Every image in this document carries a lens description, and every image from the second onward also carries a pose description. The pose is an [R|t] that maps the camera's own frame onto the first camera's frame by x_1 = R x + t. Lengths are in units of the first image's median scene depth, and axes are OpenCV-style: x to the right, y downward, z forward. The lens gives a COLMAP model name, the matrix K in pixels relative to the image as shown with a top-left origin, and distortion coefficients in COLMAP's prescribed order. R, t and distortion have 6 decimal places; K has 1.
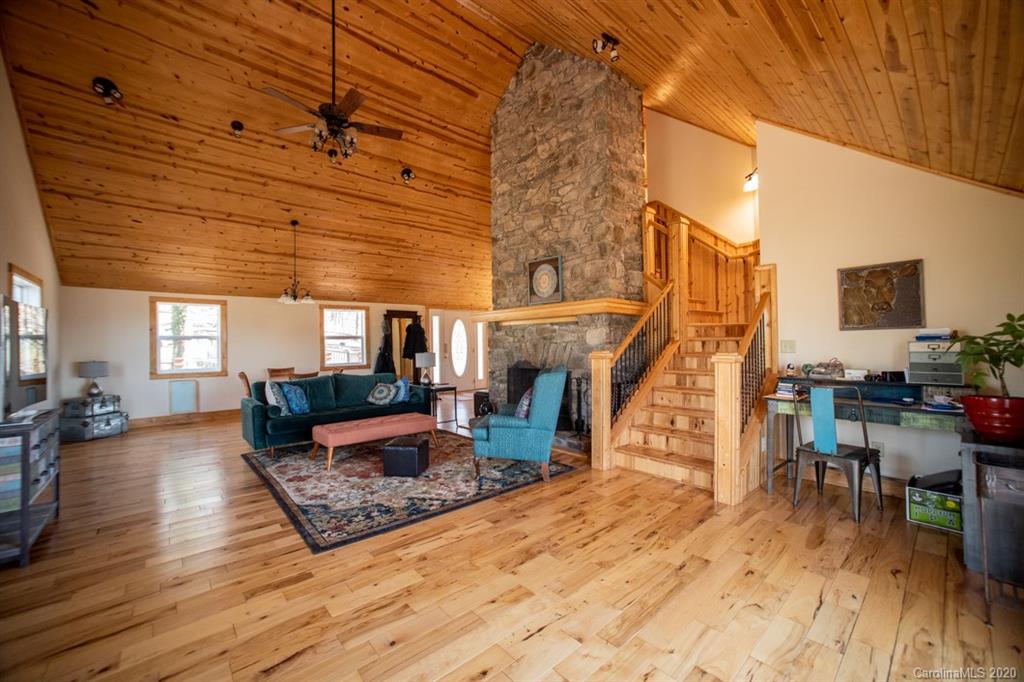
lens RADIAL K [[413.0, 0, 510.3], [0, 413.0, 335.5], [0, 0, 1]] dist [-0.036781, 0.011142]
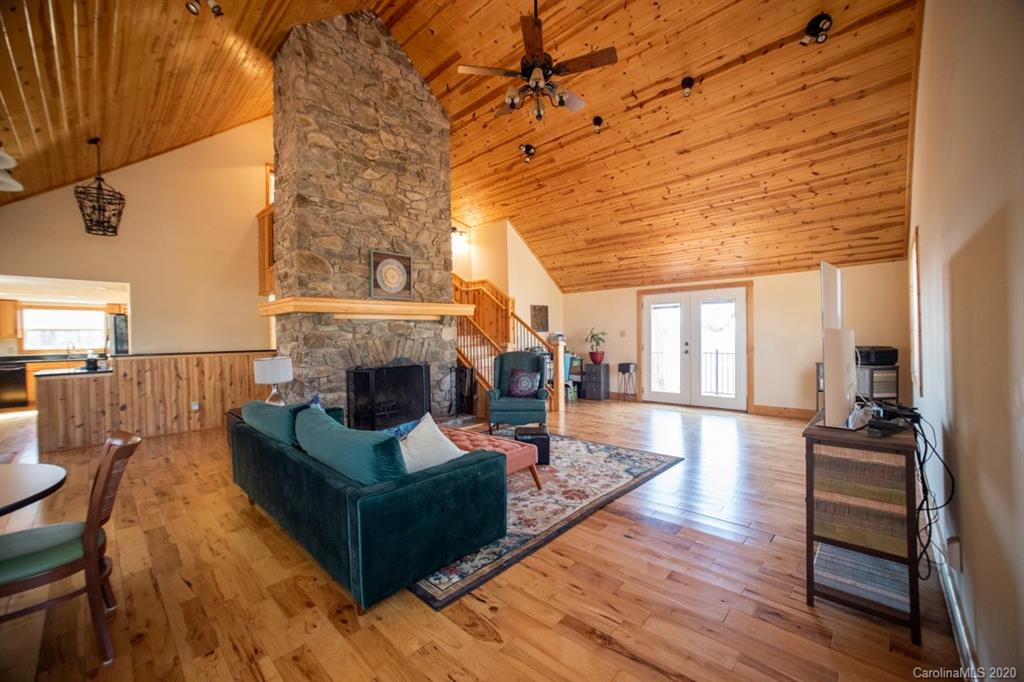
lens RADIAL K [[413.0, 0, 509.8], [0, 413.0, 340.2], [0, 0, 1]] dist [-0.036781, 0.011142]
pose [[-0.094482, 0.006565, 0.995505, -0.962893], [0.009647, 0.999937, -0.005679, 0.028706], [-0.995480, 0.009067, -0.094539, 0.868854]]
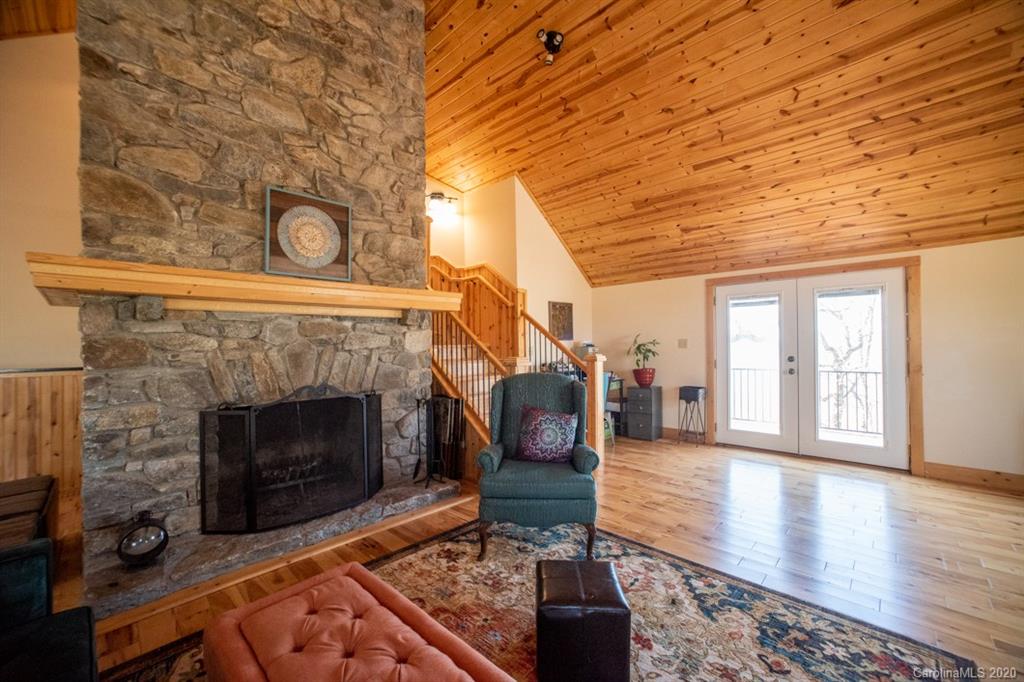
lens RADIAL K [[413.0, 0, 511.0], [0, 413.0, 340.8], [0, 0, 1]] dist [-0.036781, 0.011142]
pose [[-0.084060, 0.028860, 0.996043, -0.500583], [0.004463, 0.999581, -0.028586, 0.022322], [-0.996451, 0.002043, -0.084154, 0.832364]]
